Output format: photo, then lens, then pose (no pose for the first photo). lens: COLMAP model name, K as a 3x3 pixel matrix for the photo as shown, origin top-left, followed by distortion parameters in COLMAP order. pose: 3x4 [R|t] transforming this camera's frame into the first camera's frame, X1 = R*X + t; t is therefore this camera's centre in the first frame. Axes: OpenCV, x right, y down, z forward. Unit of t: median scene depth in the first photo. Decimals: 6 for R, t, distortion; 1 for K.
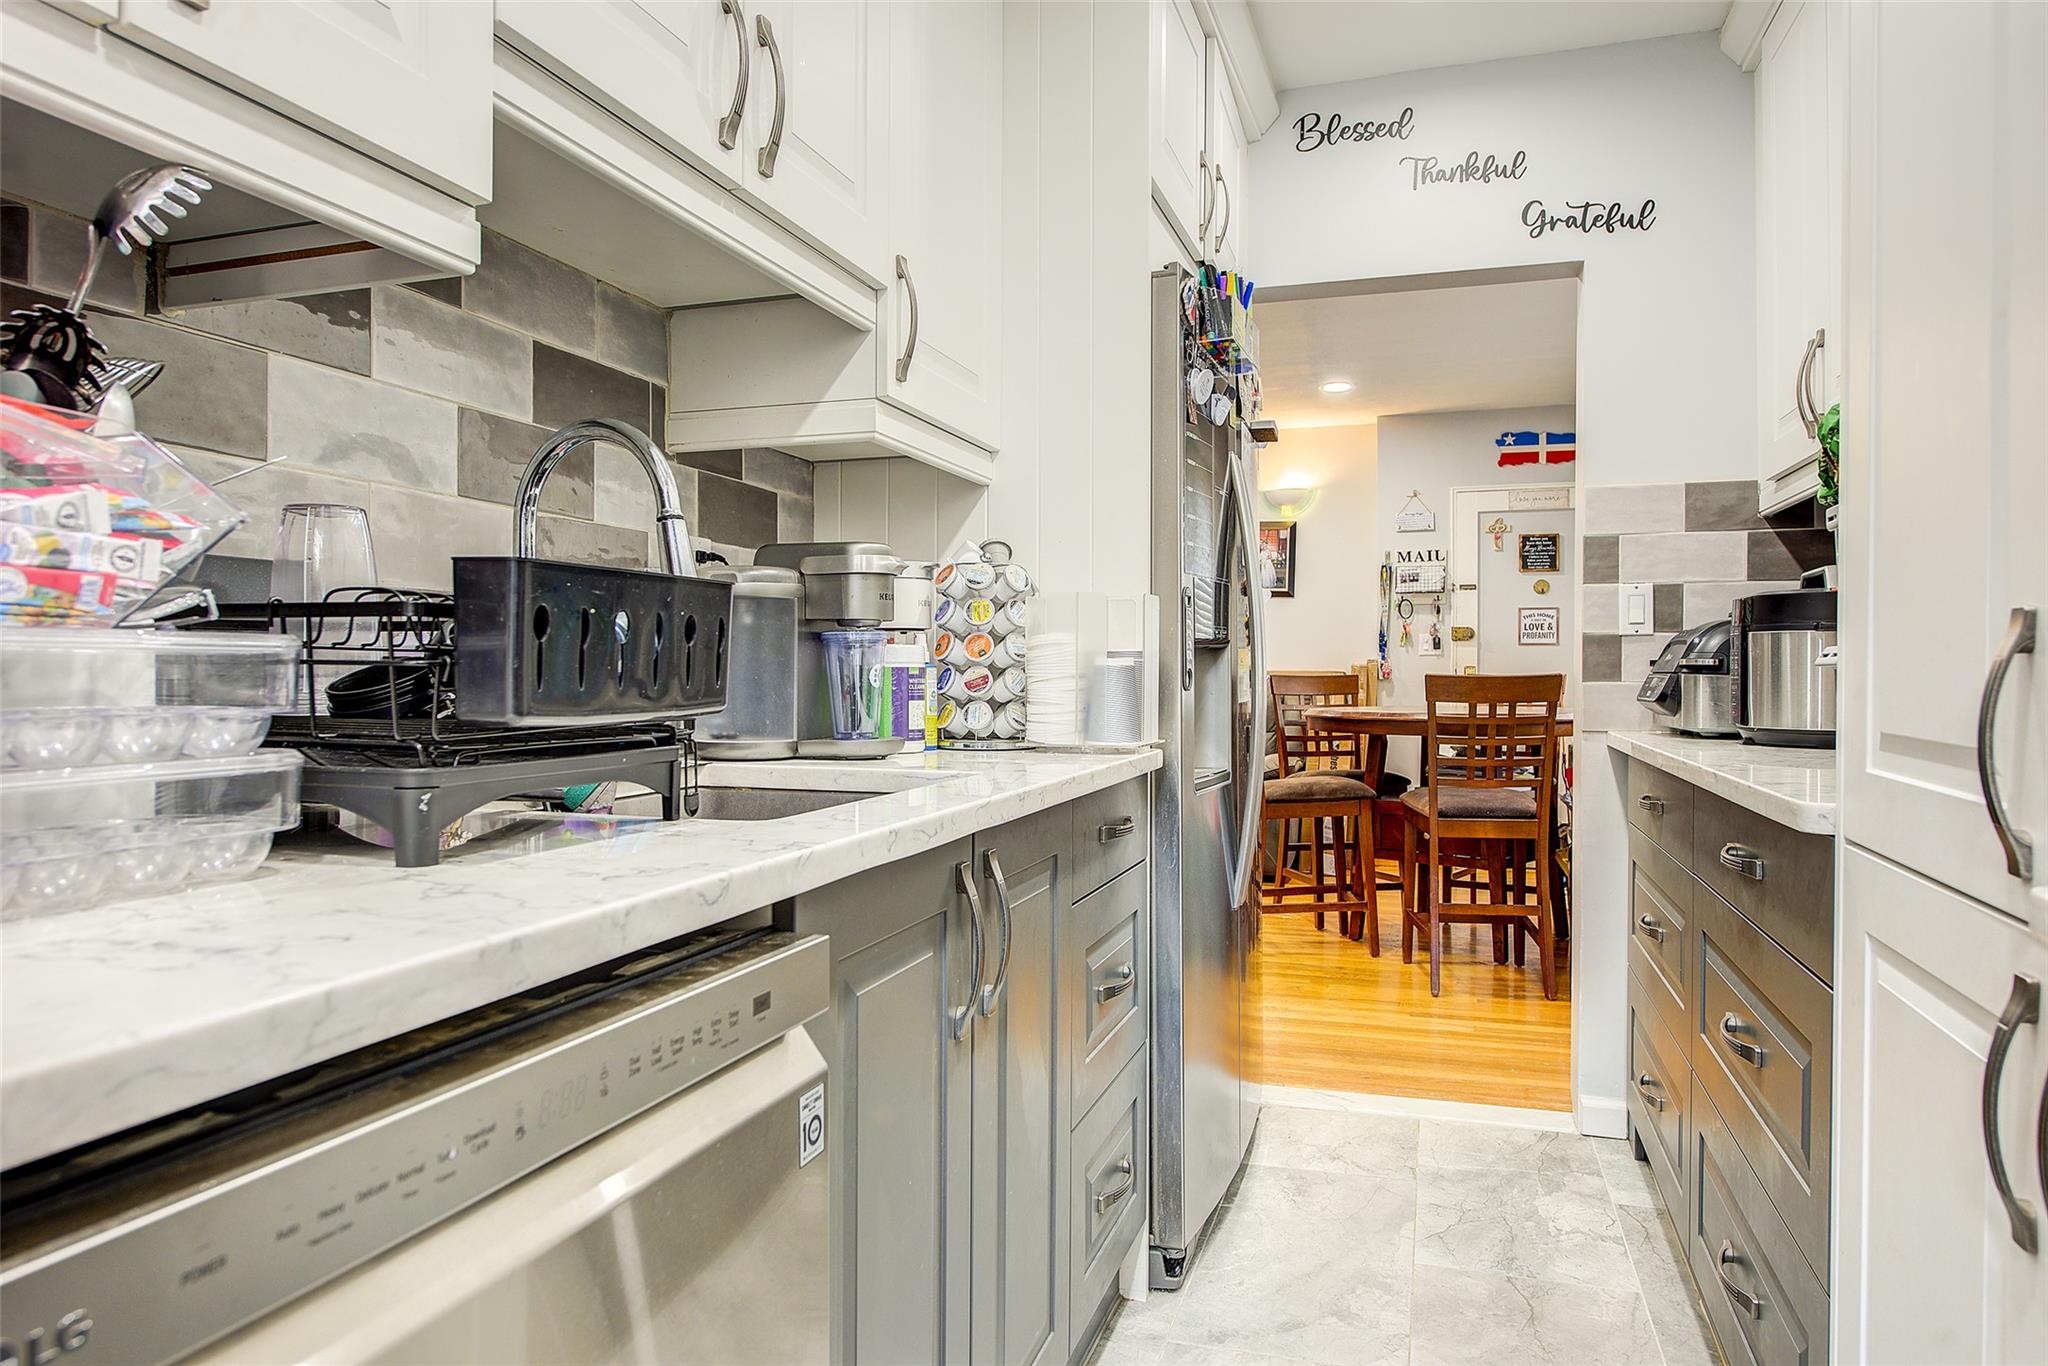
lens RADIAL K [[1229.9, 0, 1087.1], [0, 1229.9, 704.6], [0, 0, 1]] dist [-0.006427, 0.002048]
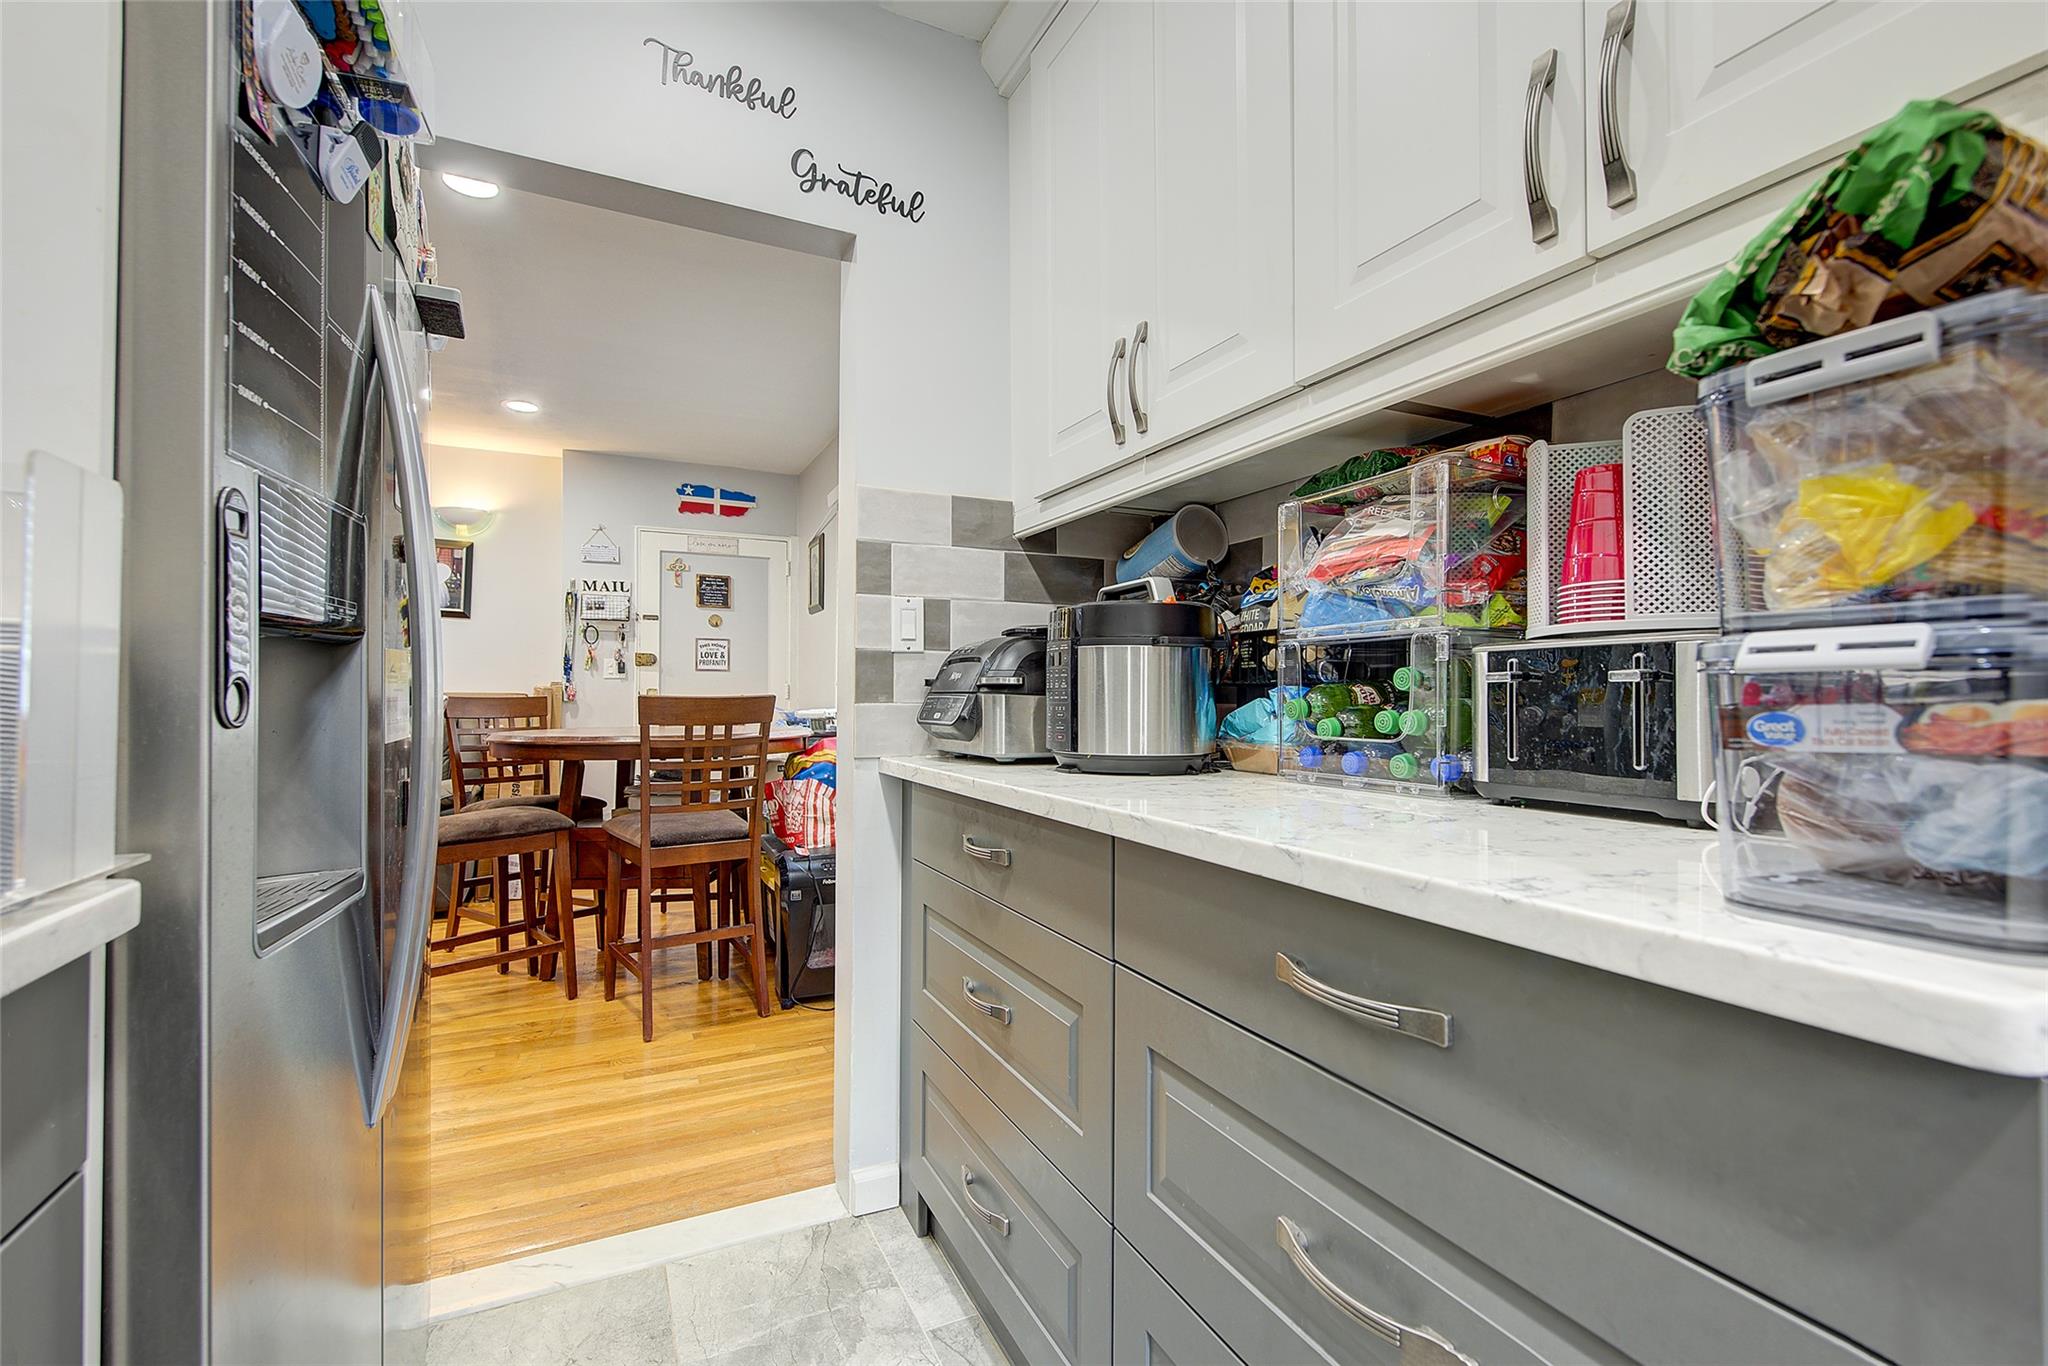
lens RADIAL K [[901.9, 0, 1002.6], [0, 901.9, 678.8], [0, 0, 1]] dist [0.000343, -0.002507]
pose [[0.760882, 0.013115, 0.648757, 0.062114], [0.016410, 0.999087, -0.039443, -0.008665], [-0.648682, 0.040658, 0.759972, 0.443889]]
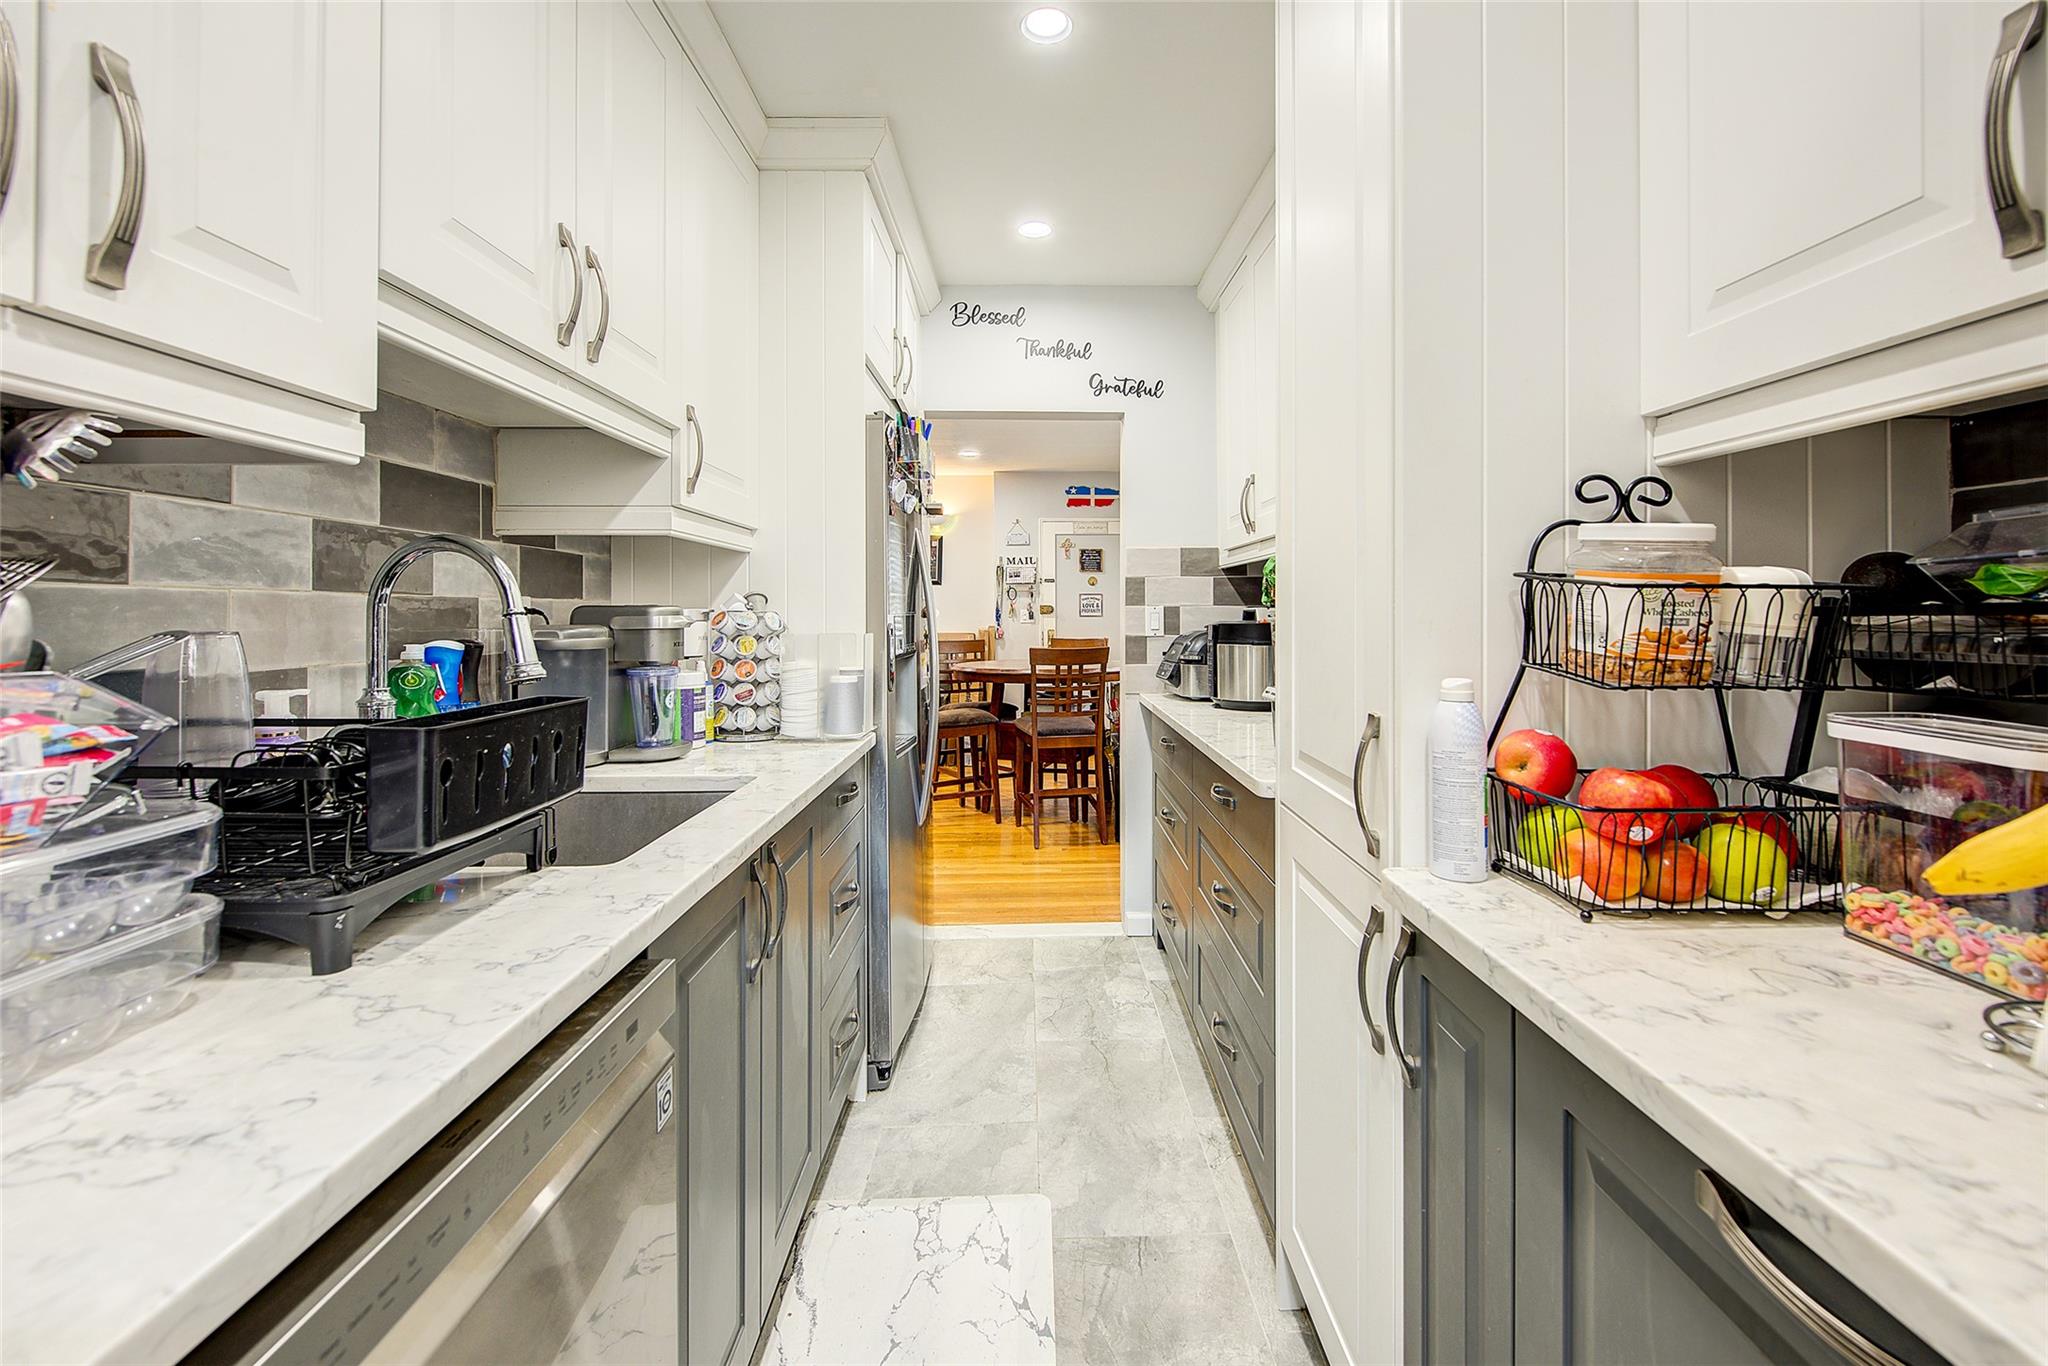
lens RADIAL K [[807.8, 0, 1068.4], [0, 807.8, 627.9], [0, 0, 1]] dist [-0.004640, -0.001169]
pose [[0.945302, -0.005267, 0.326153, -0.027379], [0.008564, 0.999926, -0.008673, -0.060280], [-0.326083, 0.010991, 0.945277, -0.010424]]
